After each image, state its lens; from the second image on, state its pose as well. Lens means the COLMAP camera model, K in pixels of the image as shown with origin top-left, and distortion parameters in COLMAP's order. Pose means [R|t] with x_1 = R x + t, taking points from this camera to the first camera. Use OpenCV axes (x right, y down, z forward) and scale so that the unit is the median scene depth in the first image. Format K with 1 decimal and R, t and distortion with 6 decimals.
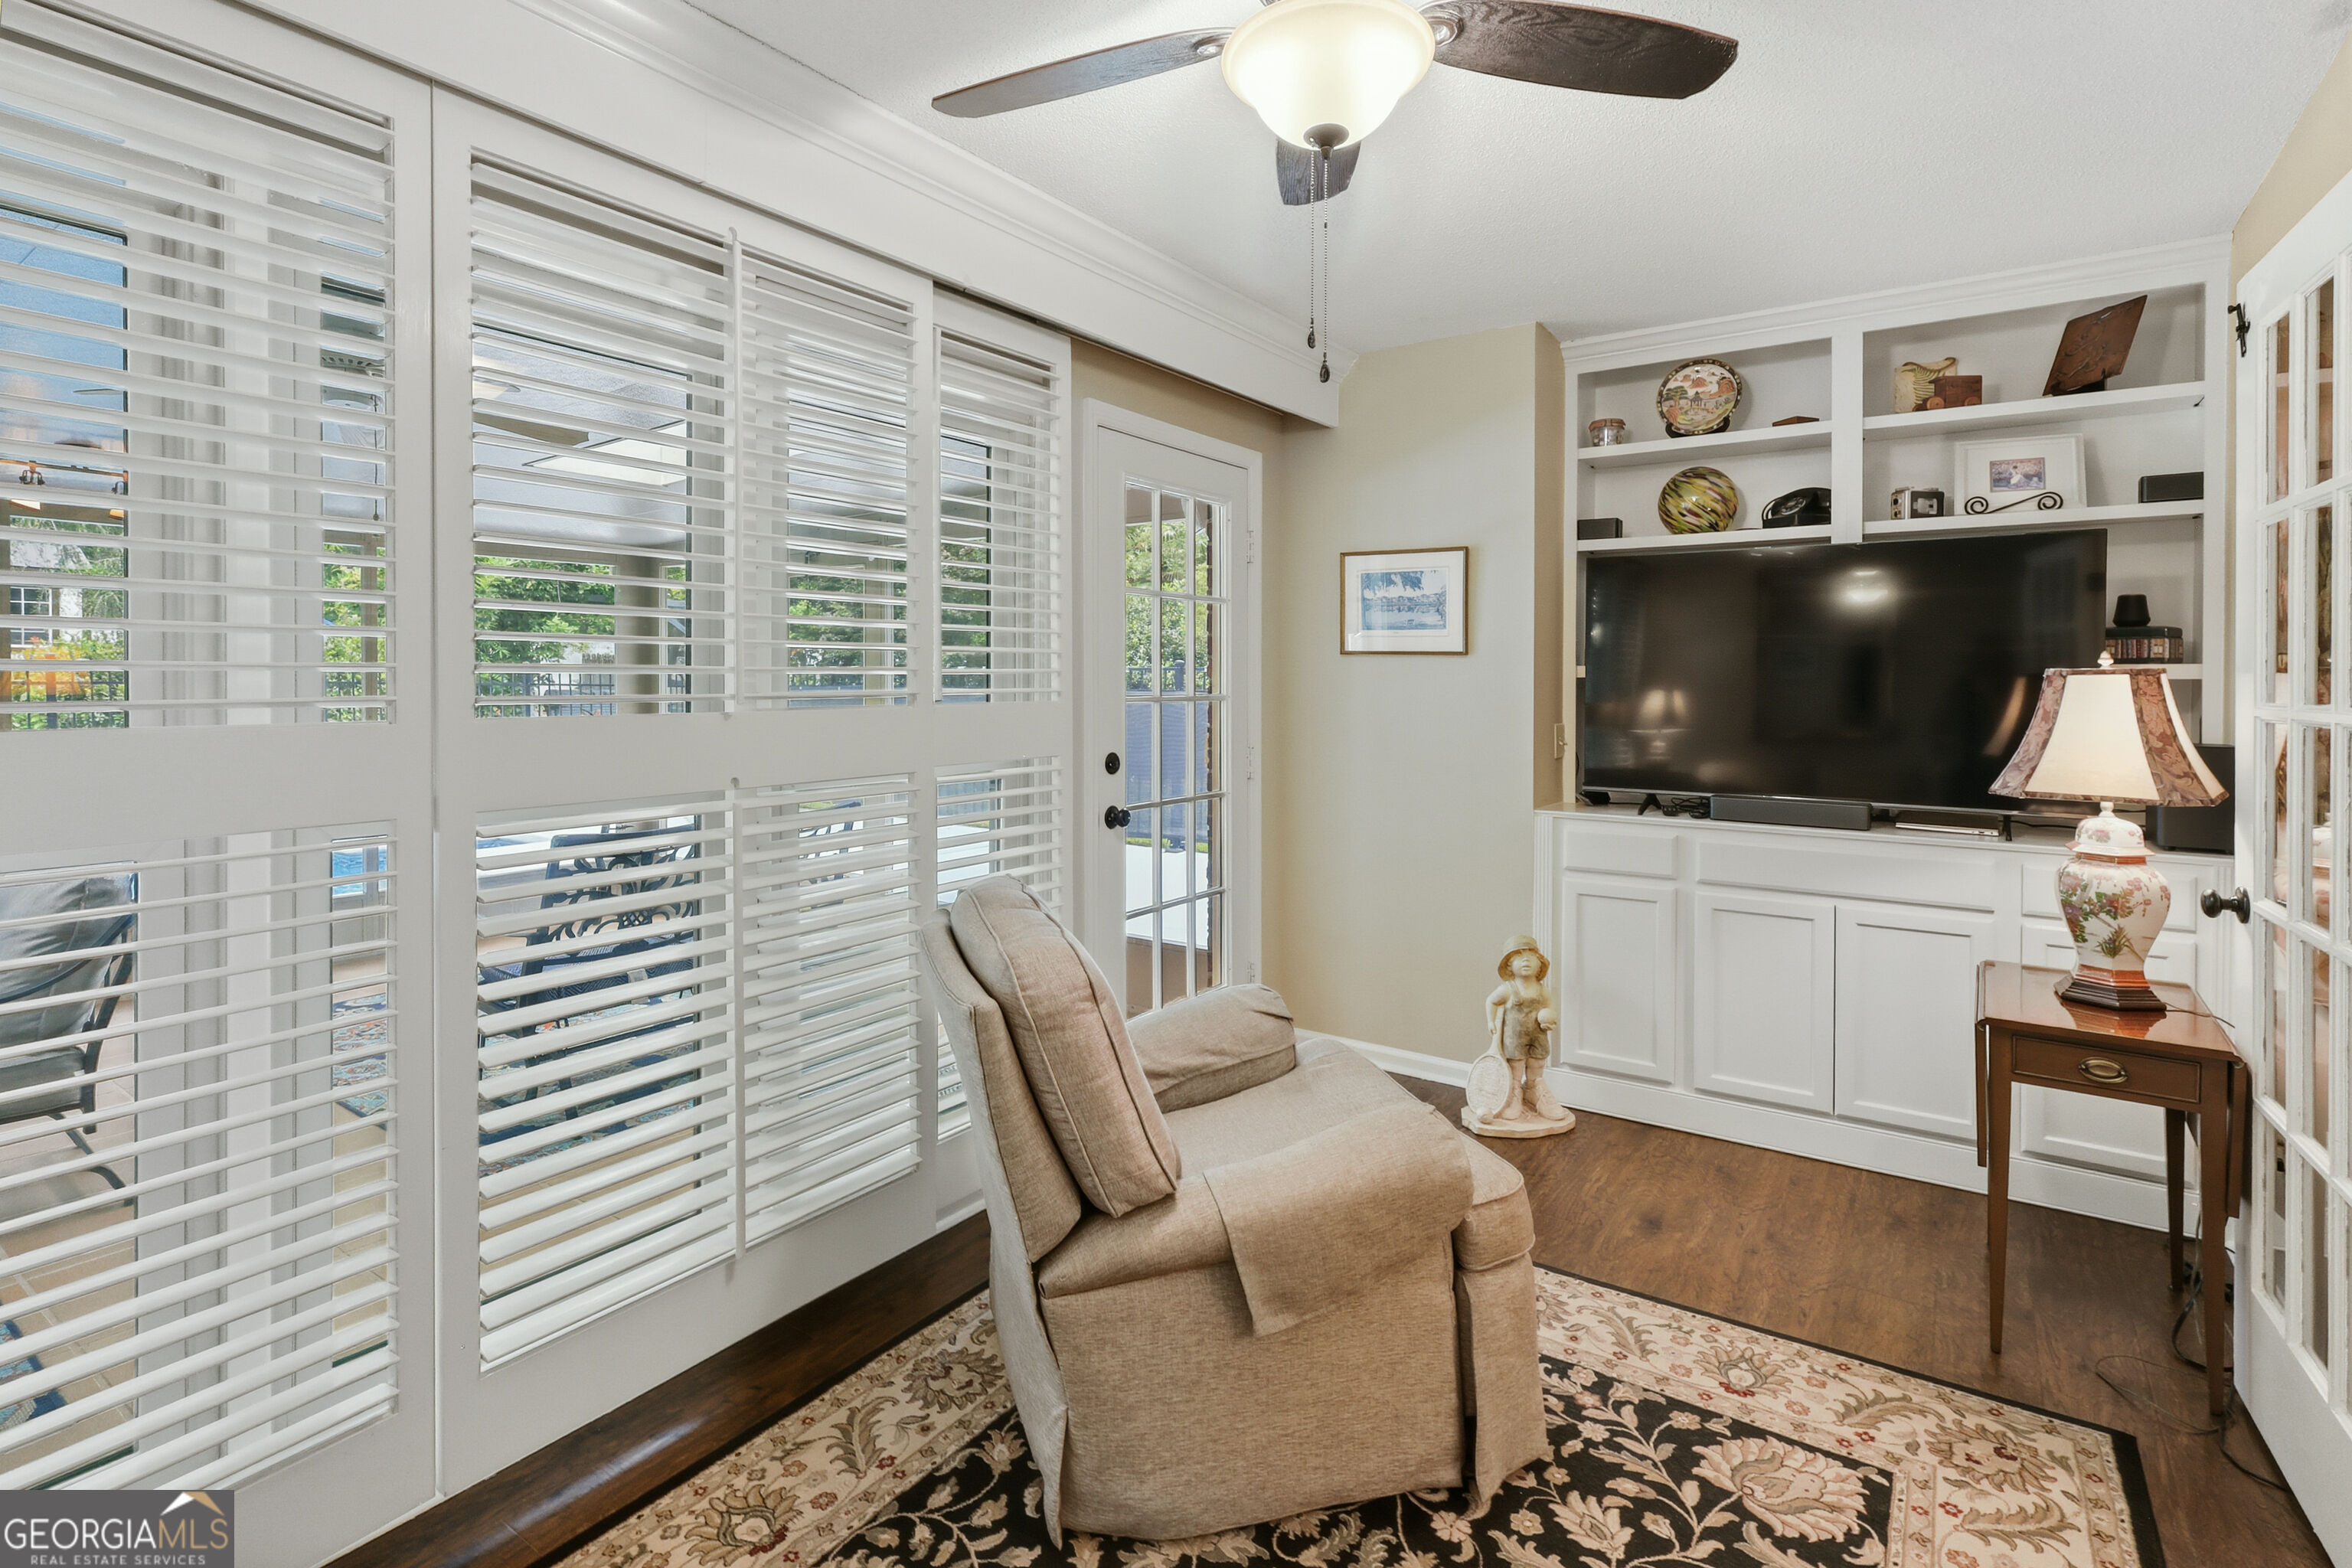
lens RADIAL K [[1134.7, 0, 1169.5], [0, 1134.7, 687.6], [0, 0, 1]] dist [-0.000592, 0.000199]
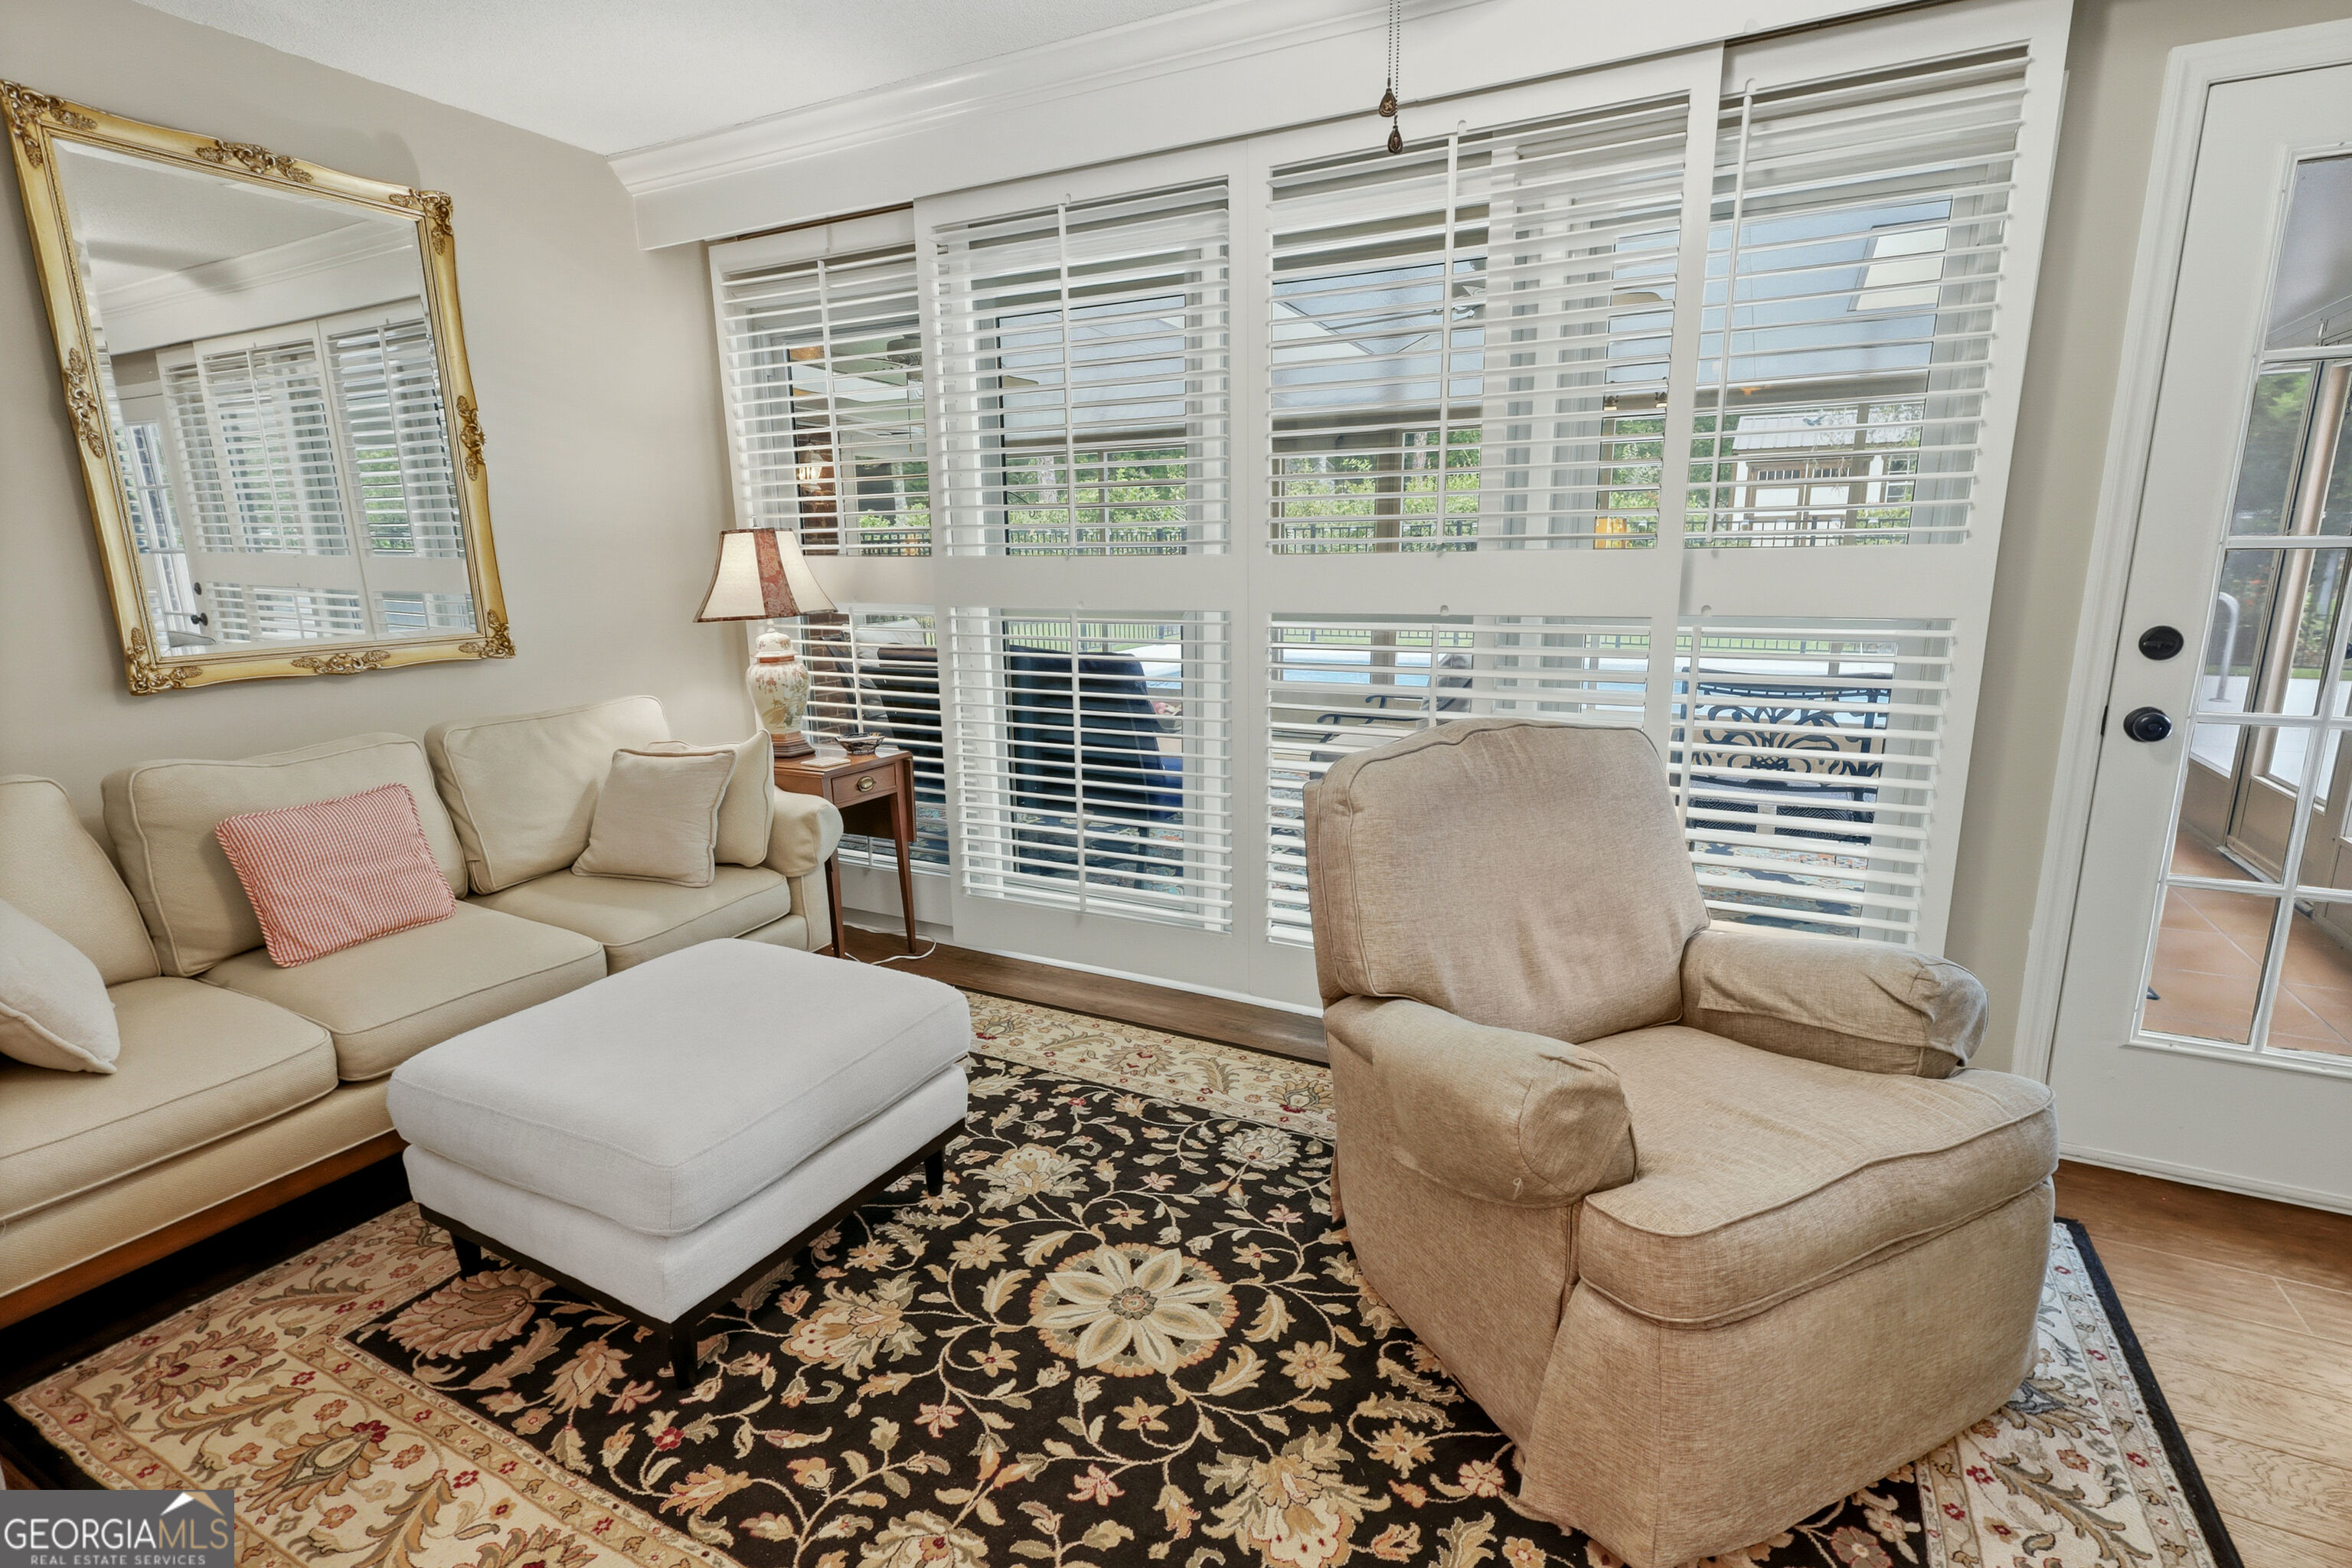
lens RADIAL K [[1112.2, 0, 1179.7], [0, 1112.2, 774.8], [0, 0, 1]] dist [0.000343, -0.000027]
pose [[0.122926, 0.200789, -0.971891, 0.956428], [0.006192, 0.979145, 0.203071, 0.014626], [0.992397, -0.030980, 0.119119, 0.671495]]
